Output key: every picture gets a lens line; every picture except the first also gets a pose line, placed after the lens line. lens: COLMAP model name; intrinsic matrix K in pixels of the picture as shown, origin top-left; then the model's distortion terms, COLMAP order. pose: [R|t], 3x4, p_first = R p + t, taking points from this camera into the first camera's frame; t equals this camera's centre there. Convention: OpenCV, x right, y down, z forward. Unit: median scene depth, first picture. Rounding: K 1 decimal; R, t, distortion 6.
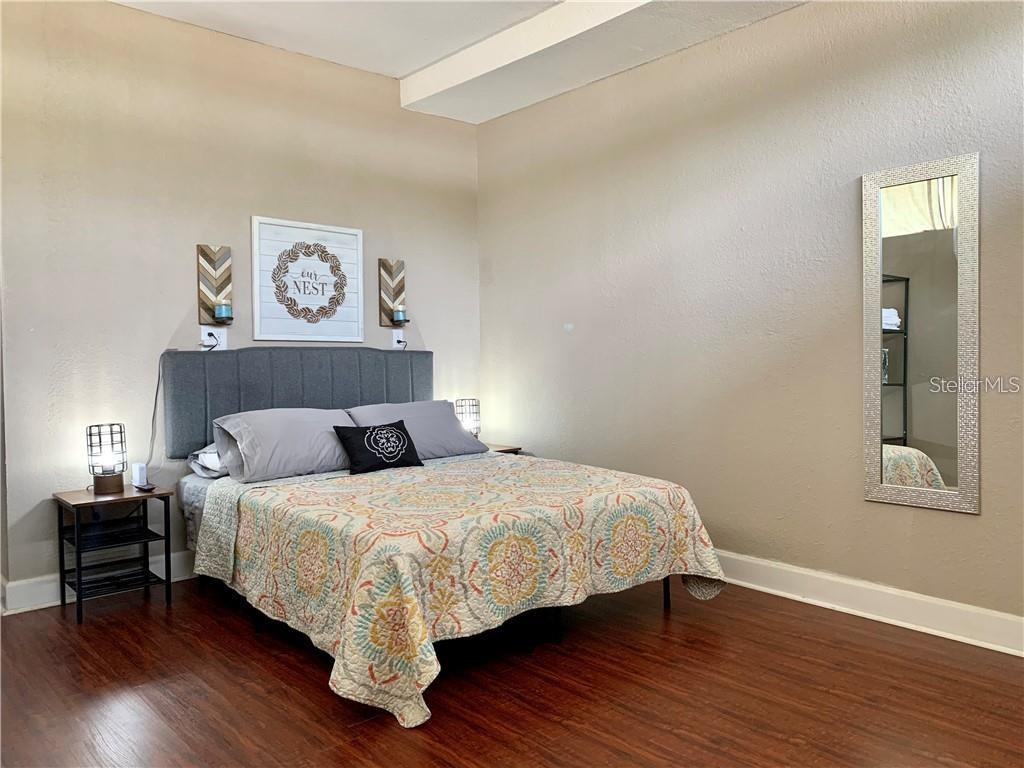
lens RADIAL K [[782.9, 0, 514.9], [0, 782.9, 381.0], [0, 0, 1]] dist [0.038300, -0.061779]
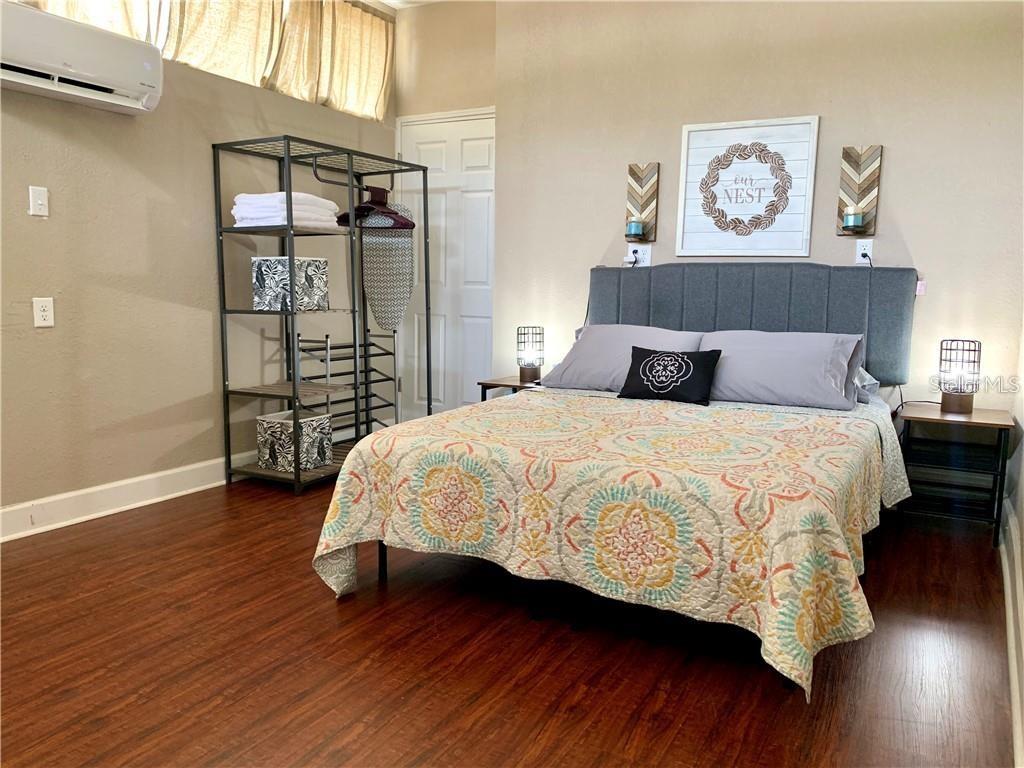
lens RADIAL K [[782.9, 0, 506.7], [0, 782.9, 374.2], [0, 0, 1]] dist [0.038300, -0.061779]
pose [[0.317907, 0.126567, -0.939636, 0.683755], [-0.044634, 0.991949, 0.118513, -0.015498], [0.947071, 0.004263, 0.320996, 0.615171]]
